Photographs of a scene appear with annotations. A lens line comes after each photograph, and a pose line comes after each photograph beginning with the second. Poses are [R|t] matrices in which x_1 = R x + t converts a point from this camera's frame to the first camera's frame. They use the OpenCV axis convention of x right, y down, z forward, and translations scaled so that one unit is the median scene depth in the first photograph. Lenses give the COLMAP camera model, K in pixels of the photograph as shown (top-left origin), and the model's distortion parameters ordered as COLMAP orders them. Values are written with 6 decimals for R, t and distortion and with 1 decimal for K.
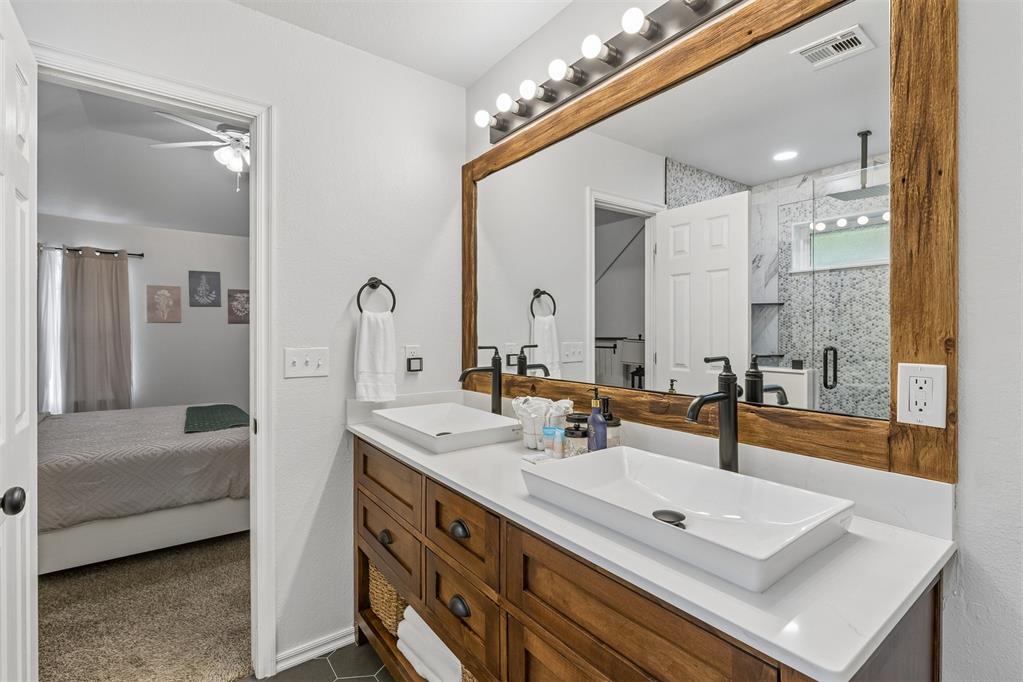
lens RADIAL K [[468.2, 0, 514.0], [0, 468.2, 338.0], [0, 0, 1]] dist [0.003808, -0.000586]
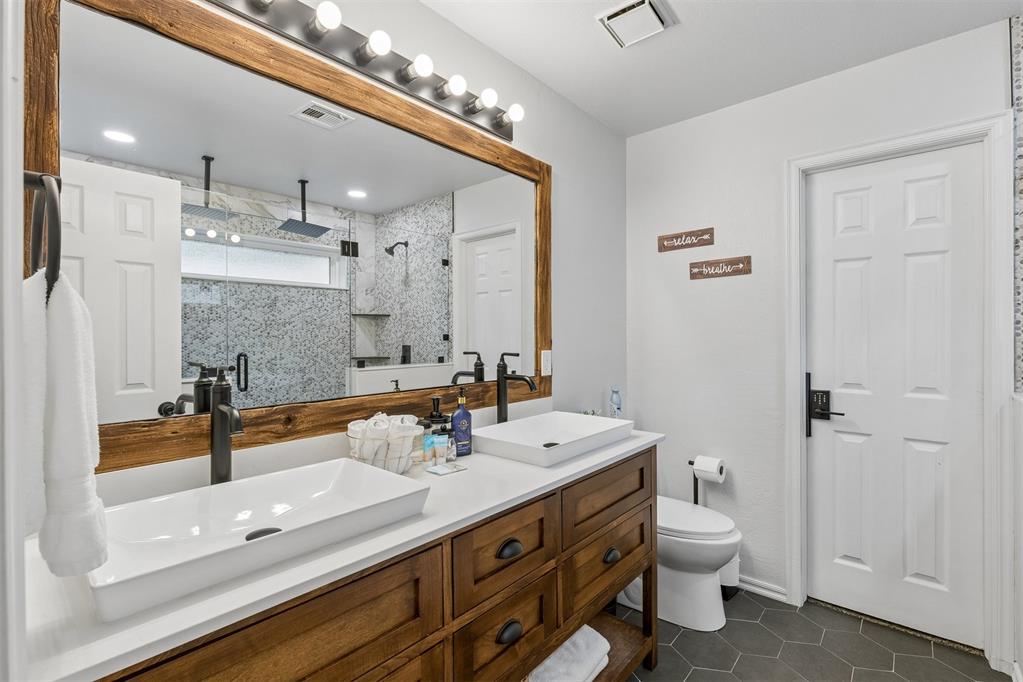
lens RADIAL K [[468.2, 0, 511.3], [0, 468.2, 339.7], [0, 0, 1]] dist [0.003808, -0.000586]
pose [[-0.212294, -0.002425, 0.977203, -0.911935], [0.022431, 0.999721, 0.007354, -0.011842], [-0.976948, 0.023481, -0.212180, 1.054627]]
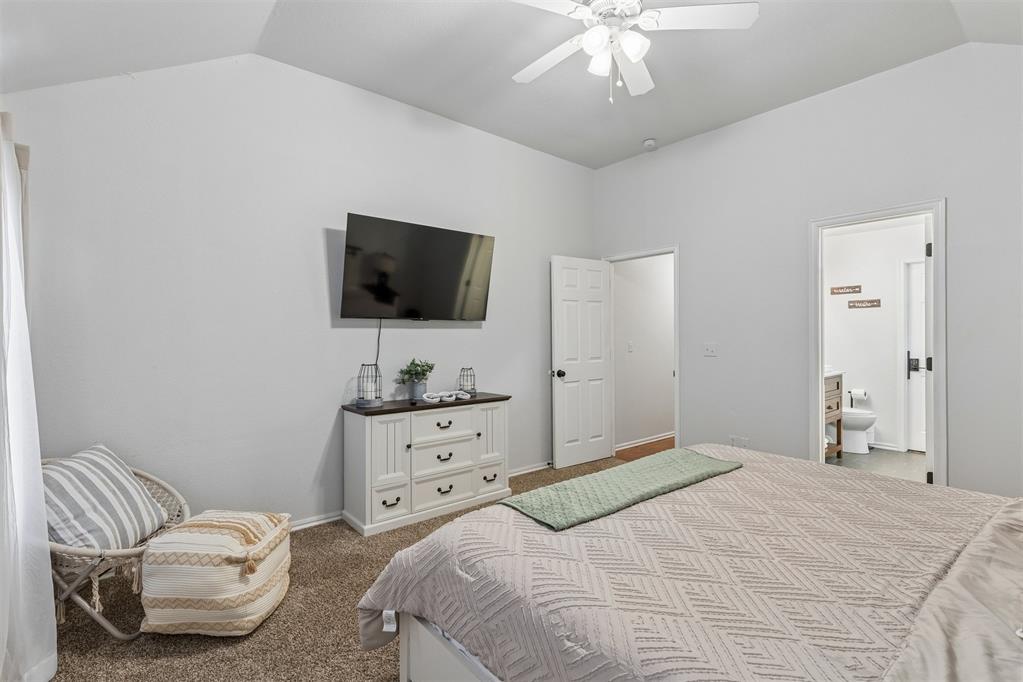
lens RADIAL K [[468.2, 0, 514.8], [0, 468.2, 337.3], [0, 0, 1]] dist [0.003808, -0.000586]
pose [[-0.055120, 0.003726, 0.998473, -1.787382], [0.013069, 0.999910, -0.003010, -0.006941], [-0.998394, 0.012883, -0.055163, 1.848507]]
